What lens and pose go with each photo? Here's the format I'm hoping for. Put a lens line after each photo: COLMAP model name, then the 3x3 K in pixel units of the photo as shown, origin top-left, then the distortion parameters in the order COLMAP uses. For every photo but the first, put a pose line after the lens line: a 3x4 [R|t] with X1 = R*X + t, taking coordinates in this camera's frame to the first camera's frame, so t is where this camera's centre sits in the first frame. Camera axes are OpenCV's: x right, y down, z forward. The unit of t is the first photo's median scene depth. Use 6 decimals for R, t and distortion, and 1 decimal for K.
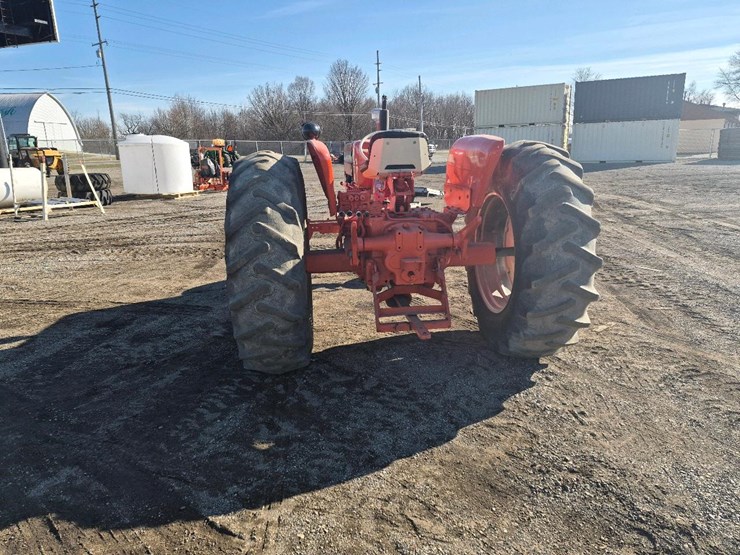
lens RADIAL K [[507.2, 0, 369.5], [0, 507.2, 272.8], [0, 0, 1]] dist [0.065318, -0.054143]
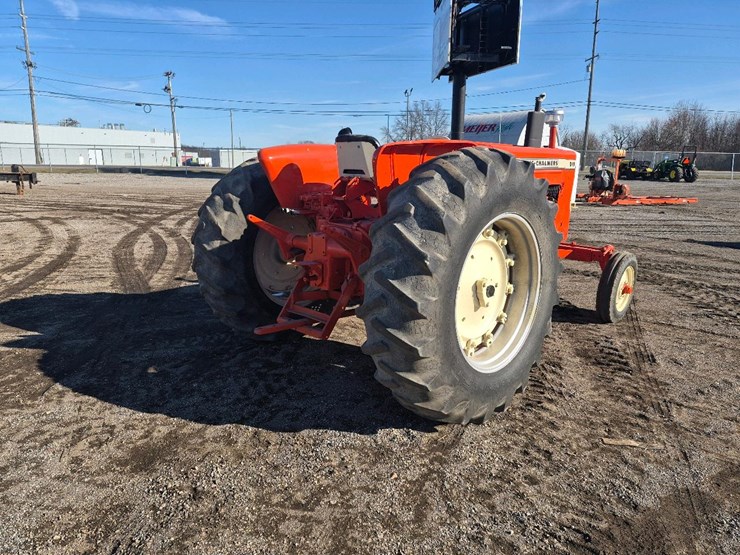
lens RADIAL K [[510.5, 0, 370.0], [0, 510.5, 277.5], [0, 0, 1]] dist [0.072686, -0.075675]
pose [[0.636949, 0.199333, -0.744689, 0.155884], [-0.209925, 0.974336, 0.081249, -0.017607], [0.741773, 0.104577, 0.662447, 0.071573]]
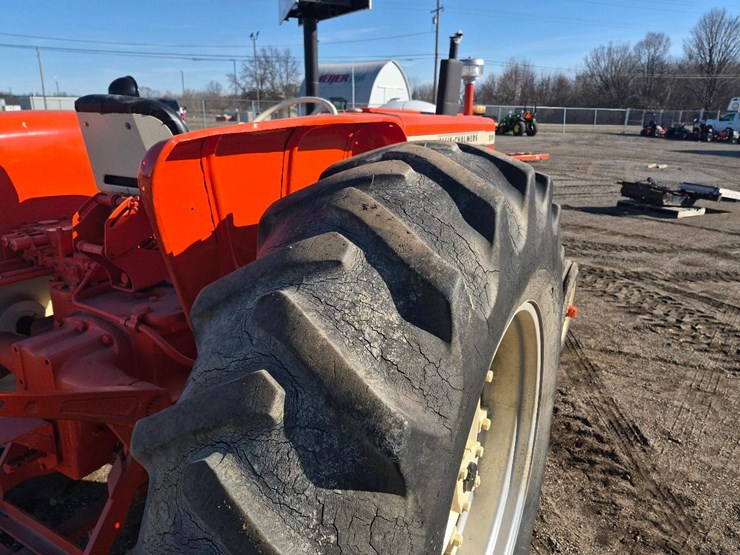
lens RADIAL K [[513.6, 0, 366.0], [0, 513.6, 266.5], [0, 0, 1]] dist [0.055257, -0.060741]
pose [[0.817257, 0.198456, -0.541024, 0.085884], [-0.172521, 0.980030, 0.098885, -0.039364], [0.549844, 0.012524, 0.835174, 0.136567]]
